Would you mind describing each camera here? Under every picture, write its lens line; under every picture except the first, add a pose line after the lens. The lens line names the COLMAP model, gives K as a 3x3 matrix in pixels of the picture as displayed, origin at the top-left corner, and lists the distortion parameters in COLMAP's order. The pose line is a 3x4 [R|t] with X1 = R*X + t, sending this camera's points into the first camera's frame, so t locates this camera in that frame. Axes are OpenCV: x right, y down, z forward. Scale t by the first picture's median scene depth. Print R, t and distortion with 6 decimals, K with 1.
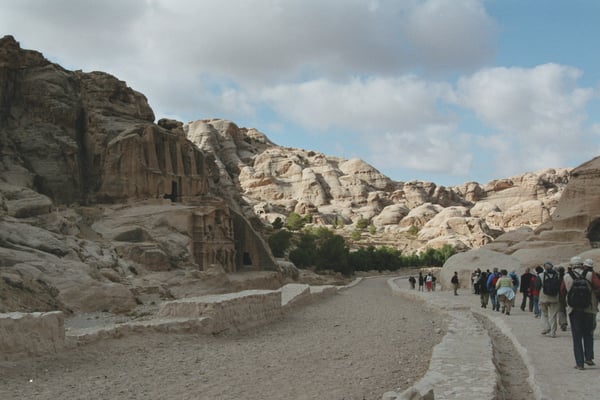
lens RADIAL K [[973.2, 0, 299.2], [0, 973.2, 194.8], [0, 0, 1]] dist [-0.082171, 0.000000]
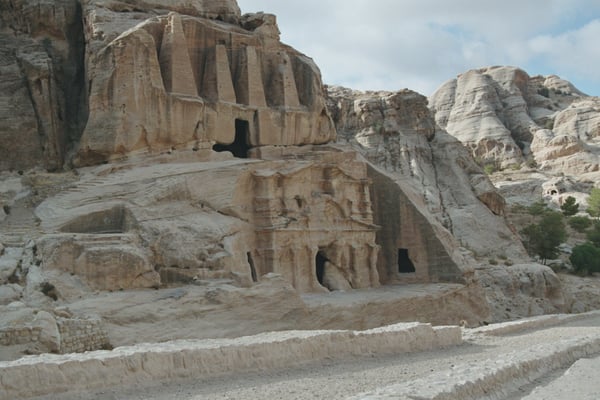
lens RADIAL K [[973.2, 0, 299.8], [0, 973.2, 200.7], [0, 0, 1]] dist [-0.082171, 0.000000]
pose [[0.910371, -0.061530, -0.409192, 0.070820], [0.057634, 0.998098, -0.021859, 0.027478], [0.409759, -0.003683, 0.912187, 0.331552]]
